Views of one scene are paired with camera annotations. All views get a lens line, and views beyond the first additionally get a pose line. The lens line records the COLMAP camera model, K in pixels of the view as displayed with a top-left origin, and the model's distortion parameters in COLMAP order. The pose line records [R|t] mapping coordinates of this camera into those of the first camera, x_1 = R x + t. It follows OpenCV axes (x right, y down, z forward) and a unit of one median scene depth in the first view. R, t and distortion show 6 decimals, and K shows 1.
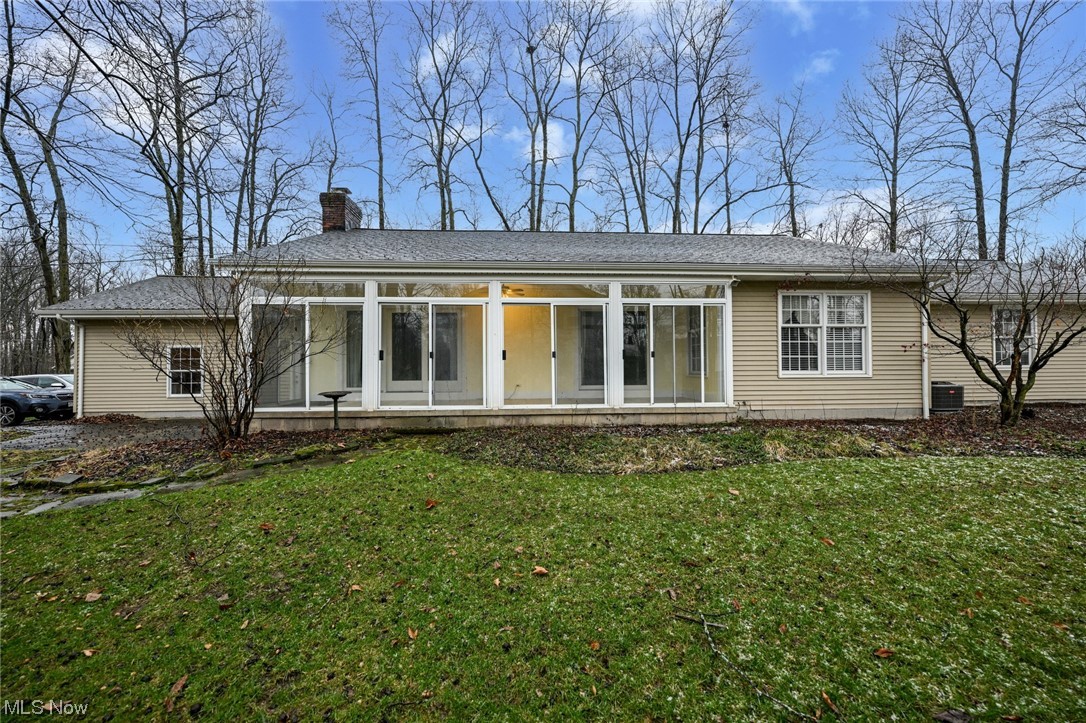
lens RADIAL K [[441.4, 0, 543.0], [0, 441.4, 361.5], [0, 0, 1]] dist [-0.000230, -0.000076]
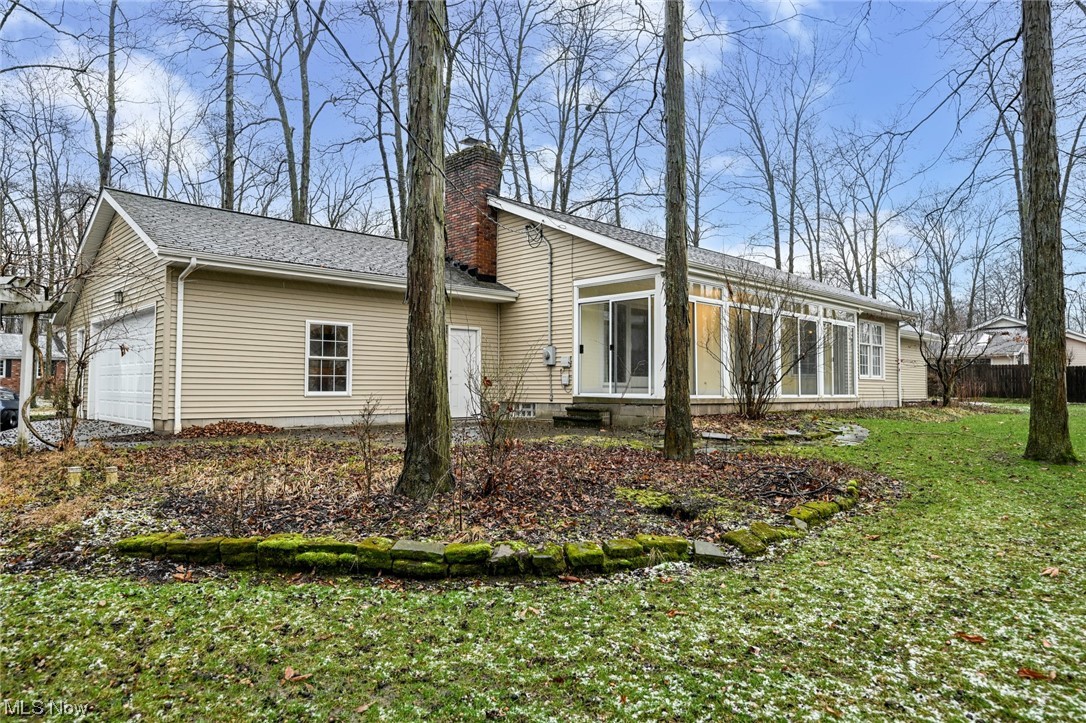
lens RADIAL K [[677.7, 0, 543.0], [0, 677.7, 361.5], [0, 0, 1]] dist [-0.000489, 0.000050]
pose [[0.766605, 0.033196, 0.641260, -1.239737], [-0.029620, 0.999428, -0.016328, 0.034239], [-0.641435, -0.006477, 0.767150, -0.046299]]
